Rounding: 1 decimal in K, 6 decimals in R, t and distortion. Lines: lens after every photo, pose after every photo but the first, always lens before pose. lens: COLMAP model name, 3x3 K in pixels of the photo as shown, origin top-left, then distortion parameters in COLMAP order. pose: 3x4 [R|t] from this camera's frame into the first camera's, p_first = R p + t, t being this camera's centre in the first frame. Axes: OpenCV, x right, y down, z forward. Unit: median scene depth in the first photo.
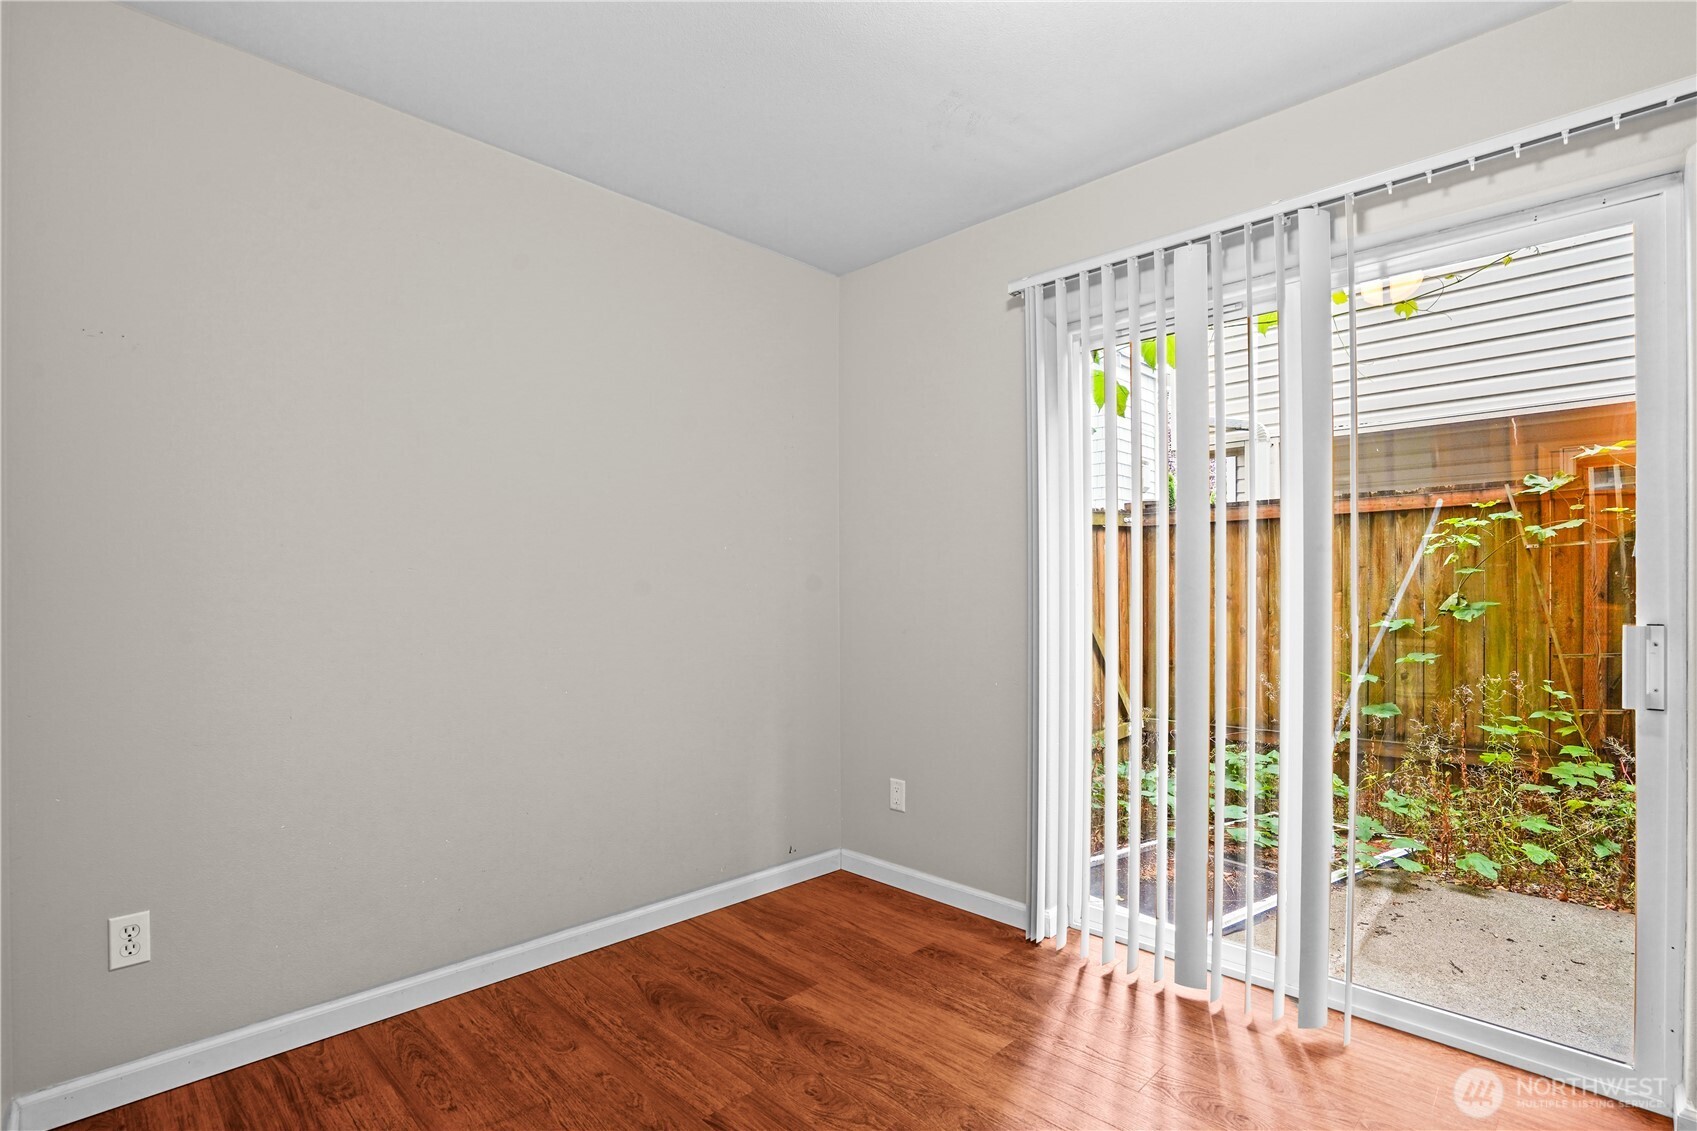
lens RADIAL K [[809.2, 0, 849.1], [0, 809.2, 592.3], [0, 0, 1]] dist [-0.047462, 0.019789]
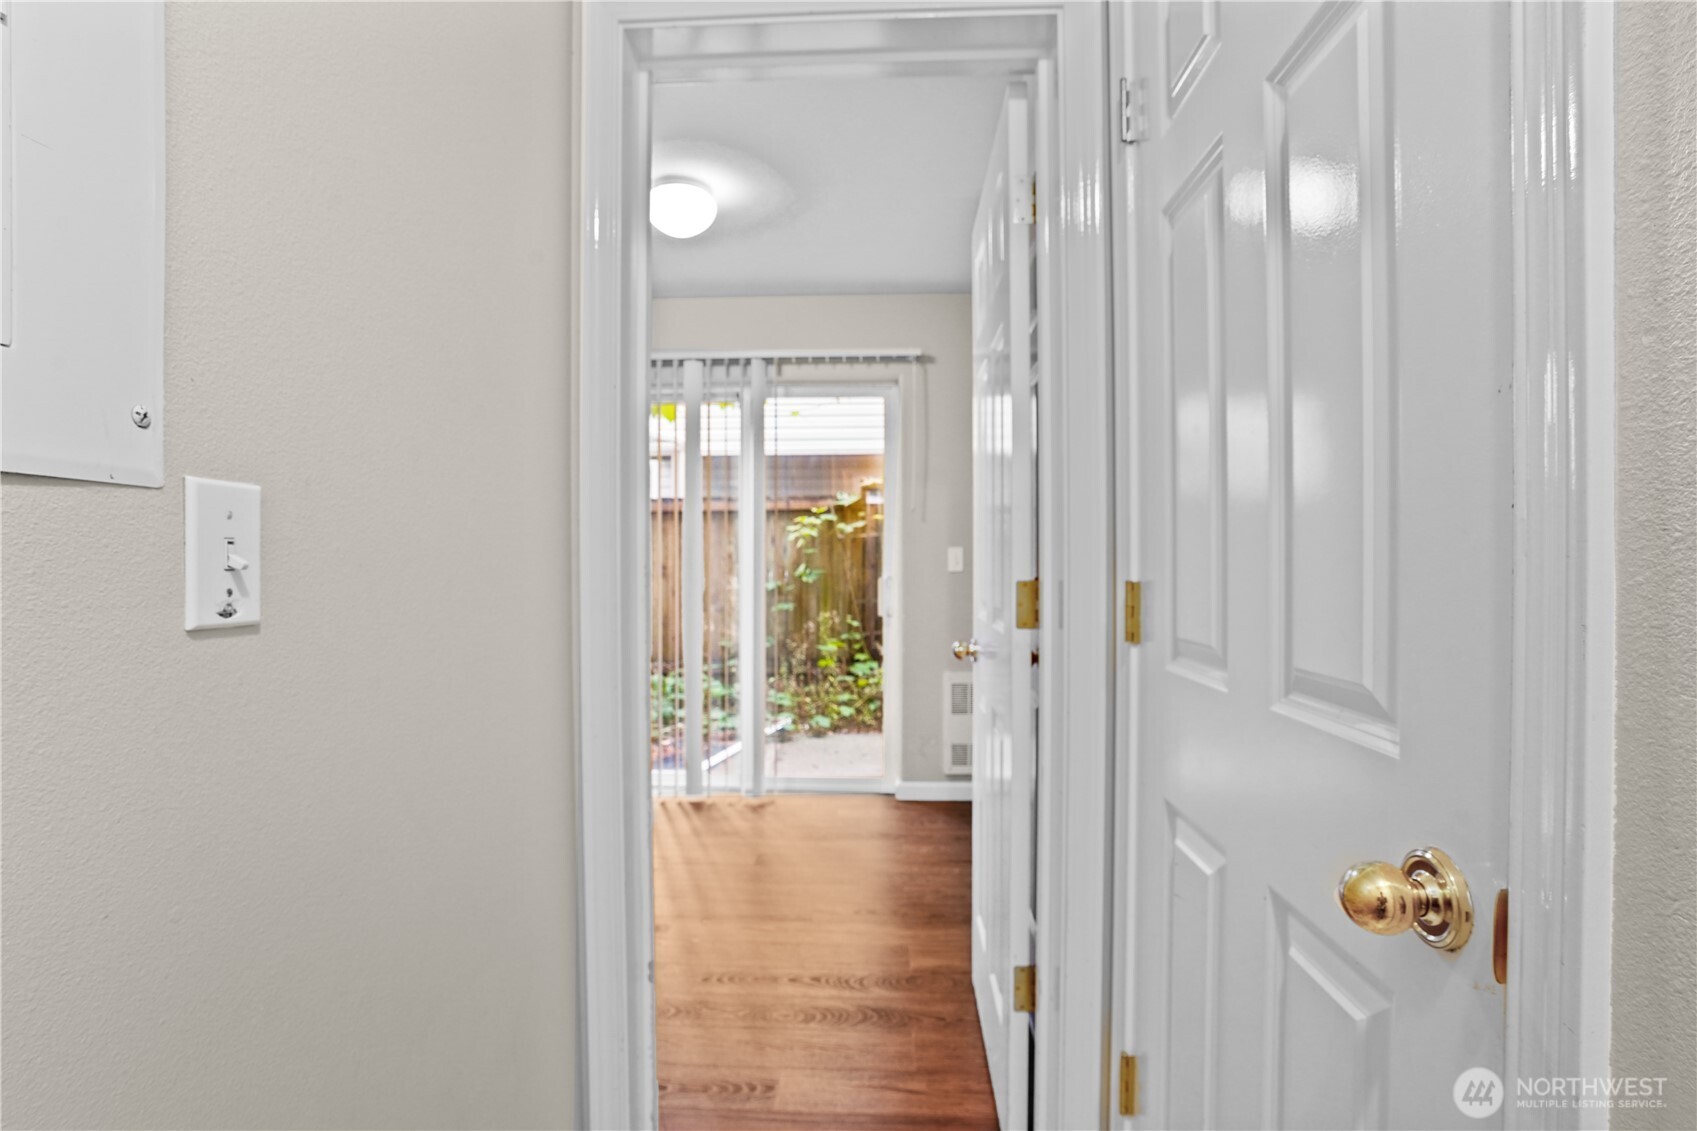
lens RADIAL K [[811.0, 0, 842.1], [0, 811.0, 565.7], [0, 0, 1]] dist [-0.055512, 0.021962]
pose [[0.748374, -0.000545, 0.663277, -0.284565], [0.000586, 1.000000, 0.000162, 0.003095], [-0.663277, 0.000267, 0.748374, -0.297880]]
